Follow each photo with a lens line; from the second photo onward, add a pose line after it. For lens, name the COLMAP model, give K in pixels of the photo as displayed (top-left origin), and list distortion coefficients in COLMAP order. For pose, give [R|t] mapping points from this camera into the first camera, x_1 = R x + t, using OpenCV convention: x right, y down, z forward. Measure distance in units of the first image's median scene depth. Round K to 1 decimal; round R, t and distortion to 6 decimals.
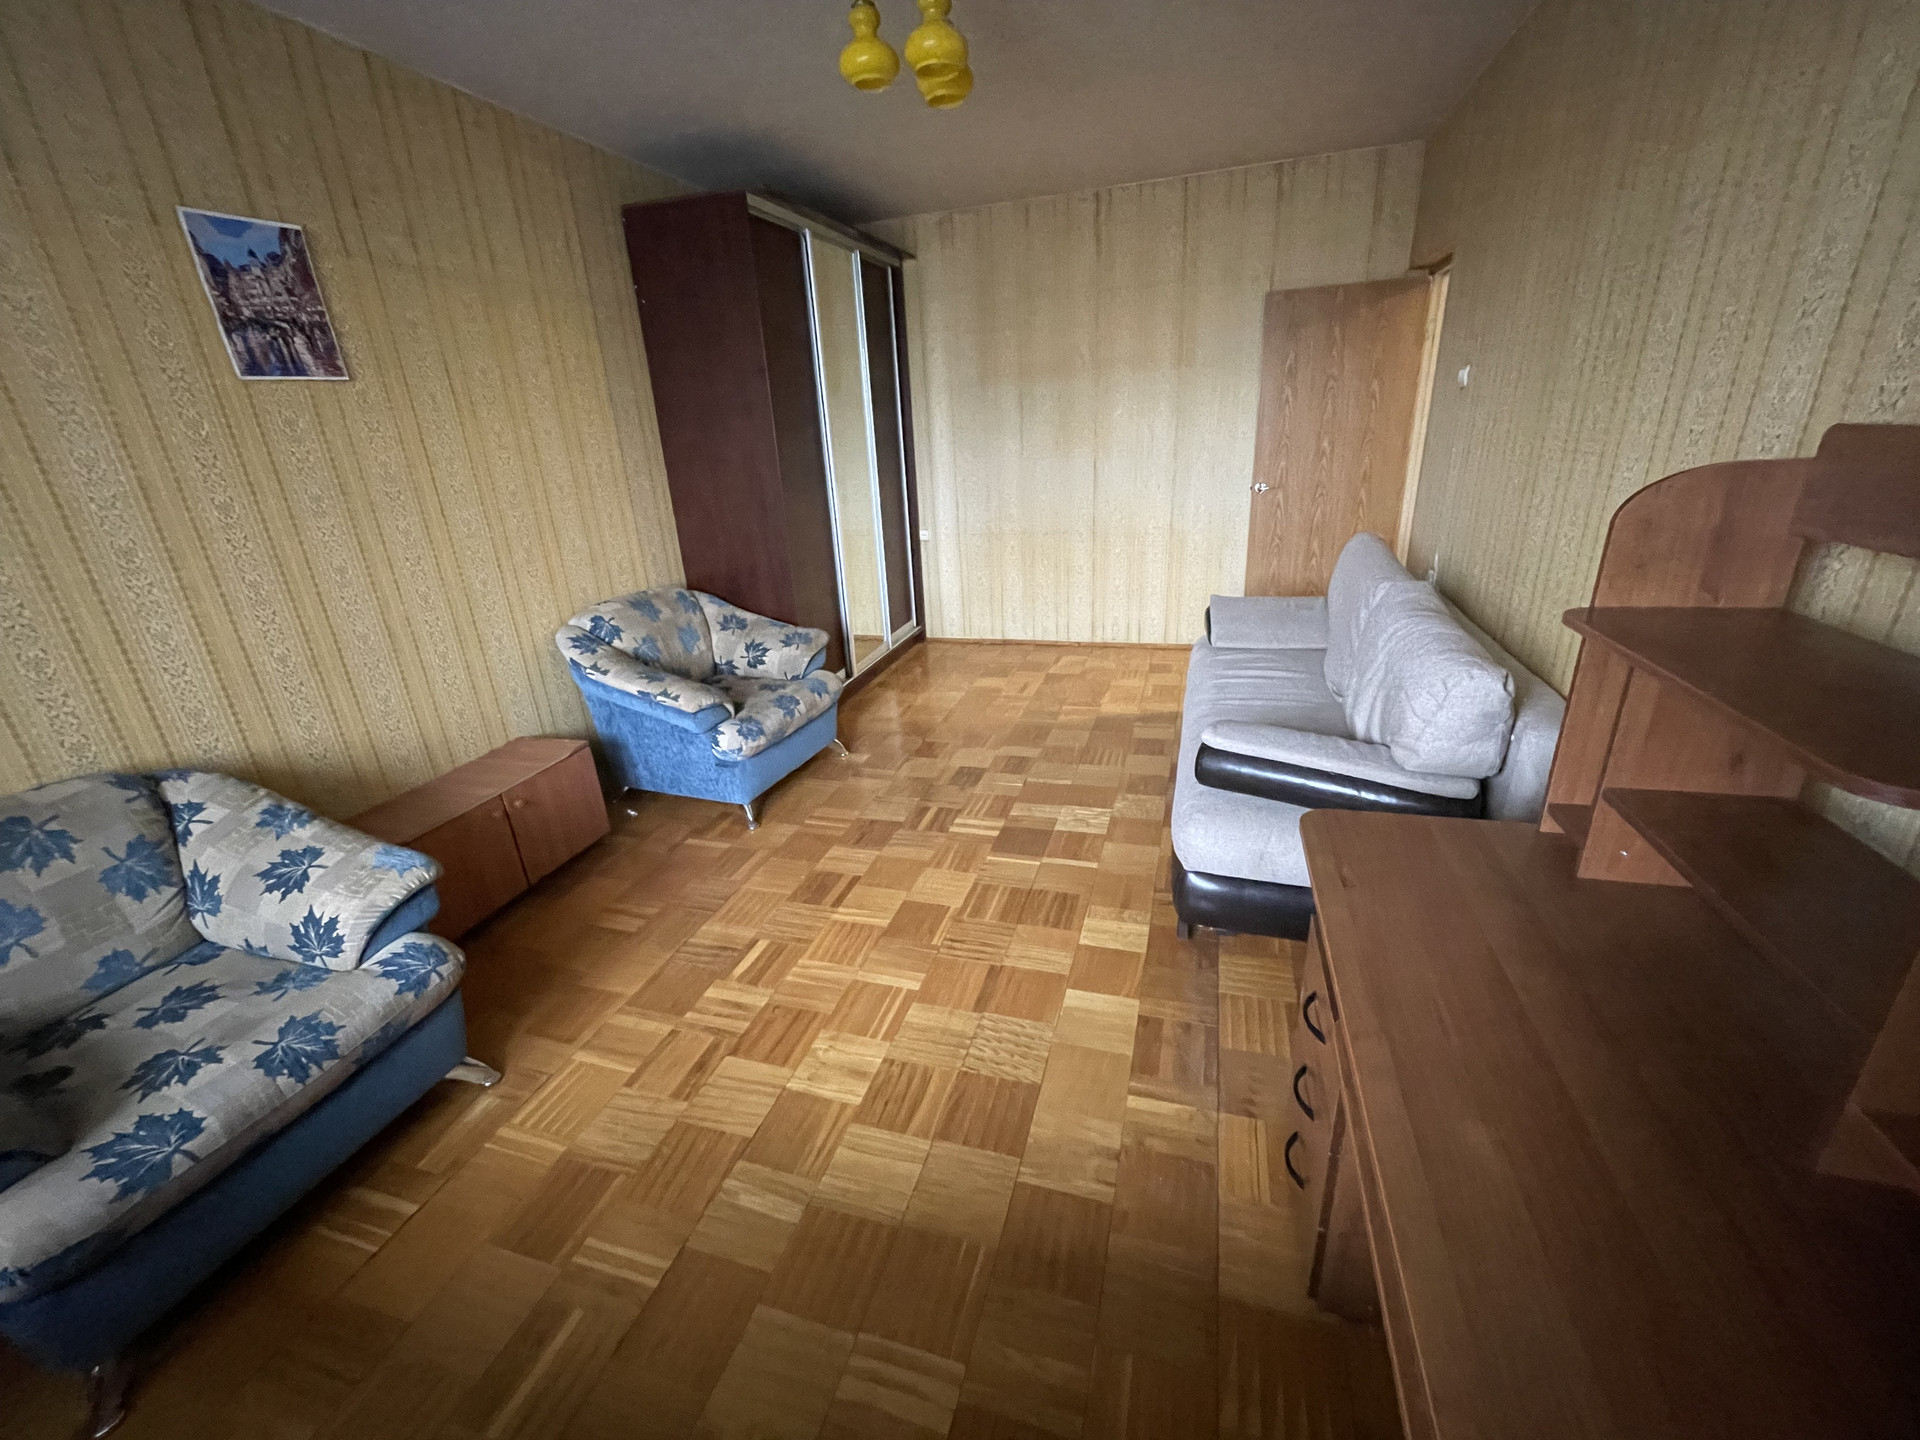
lens RADIAL K [[779.3, 0, 960.9], [0, 779.3, 723.8], [0, 0, 1]] dist [-0.003055, 0.000342]
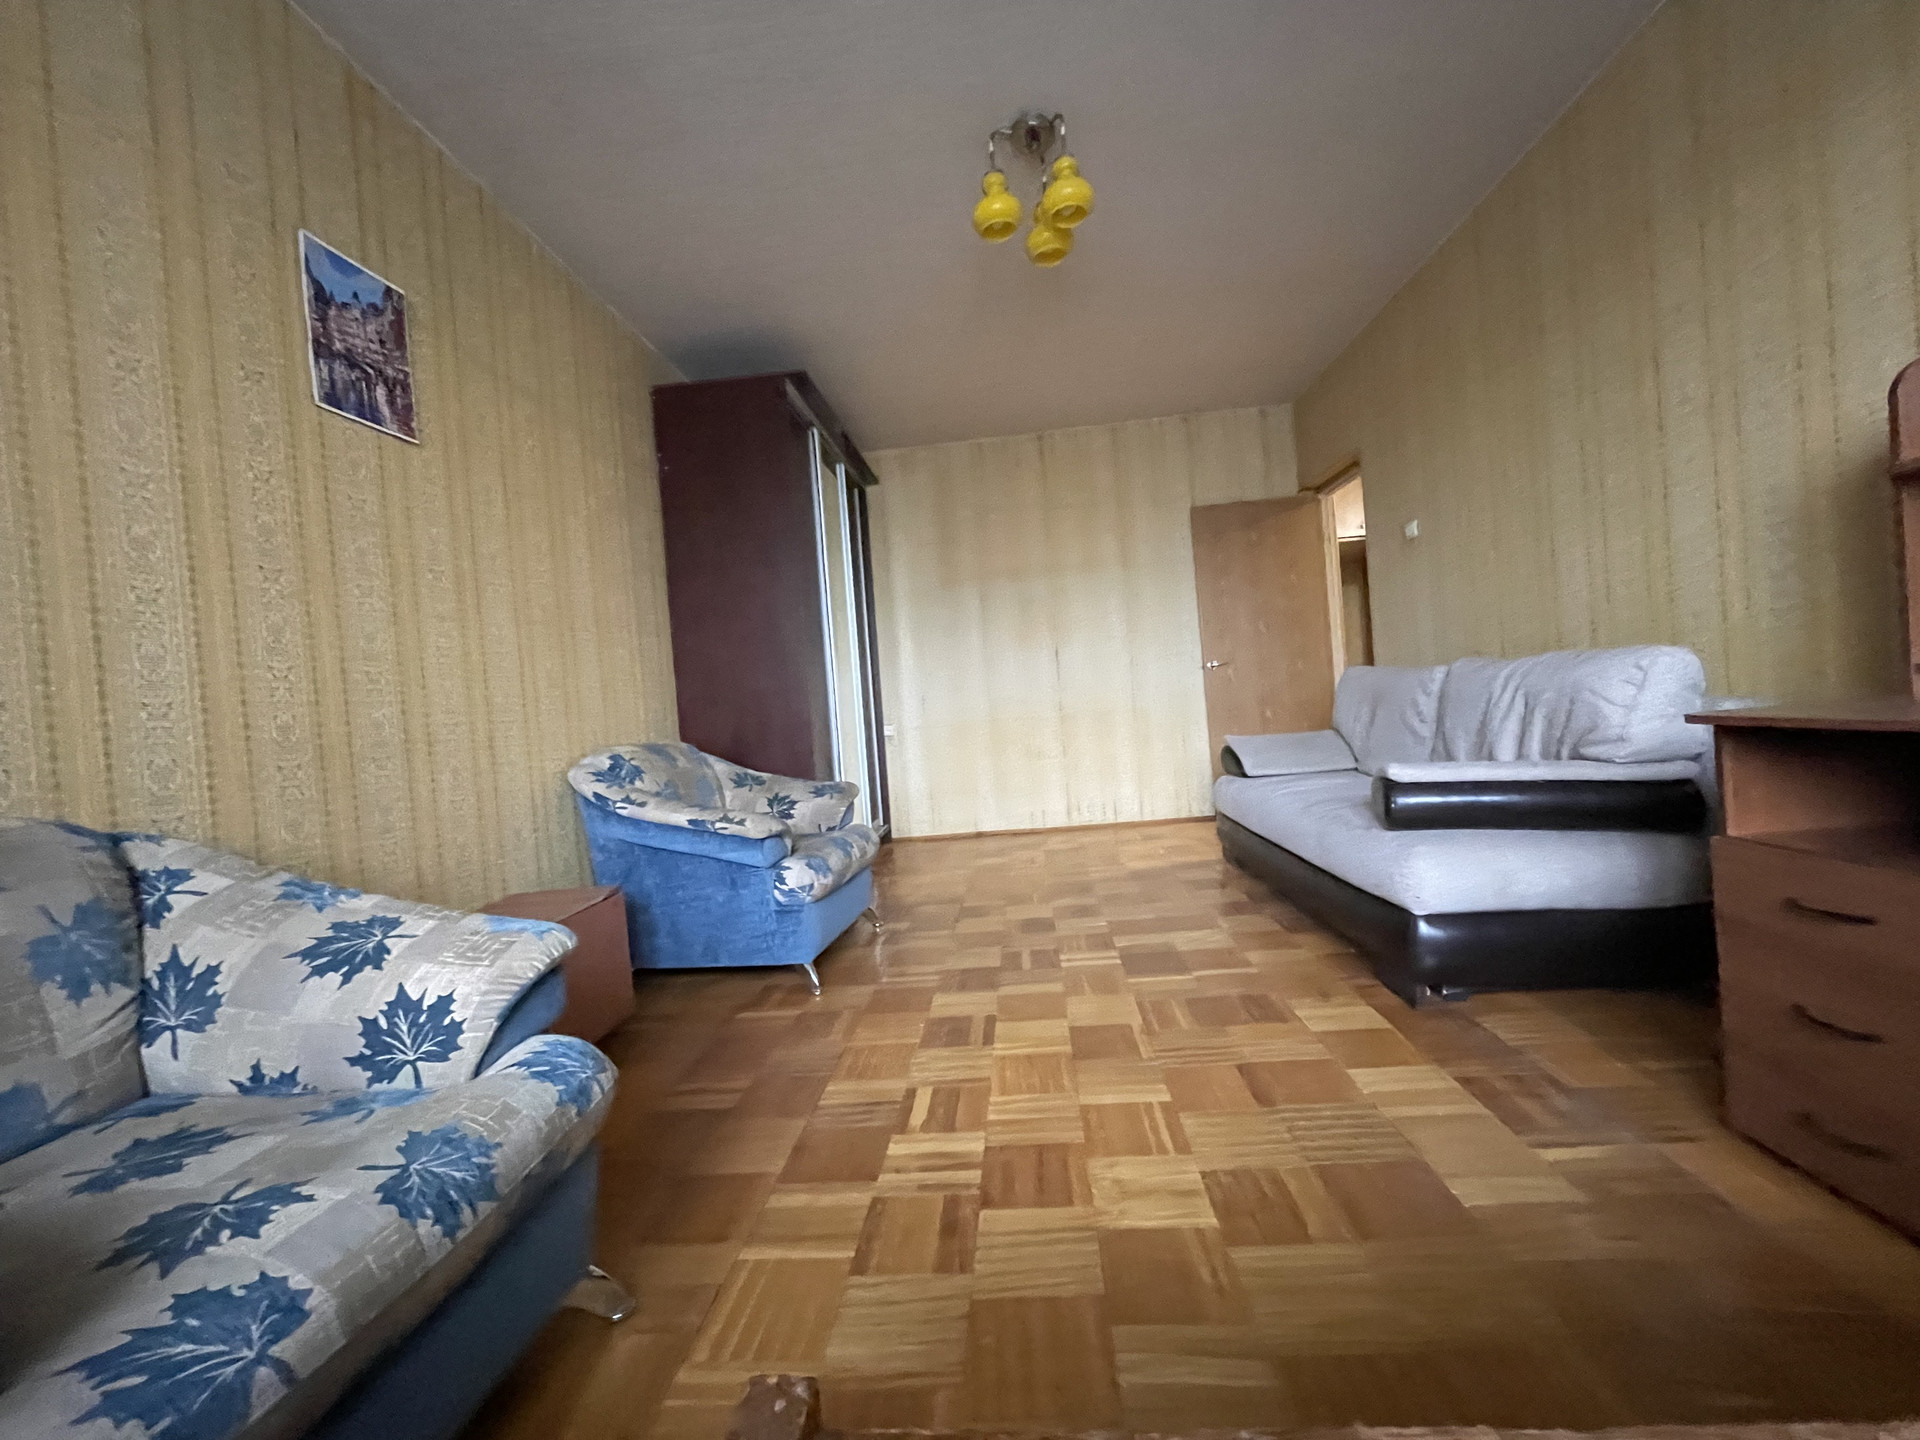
lens RADIAL K [[779.3, 0, 964.1], [0, 779.3, 720.0], [0, 0, 1]] dist [-0.003055, 0.000342]
pose [[0.976051, -0.029193, 0.215576, -0.419237], [0.104723, 0.931631, -0.347988, 0.244162], [-0.190678, 0.362230, 0.912377, 0.207878]]
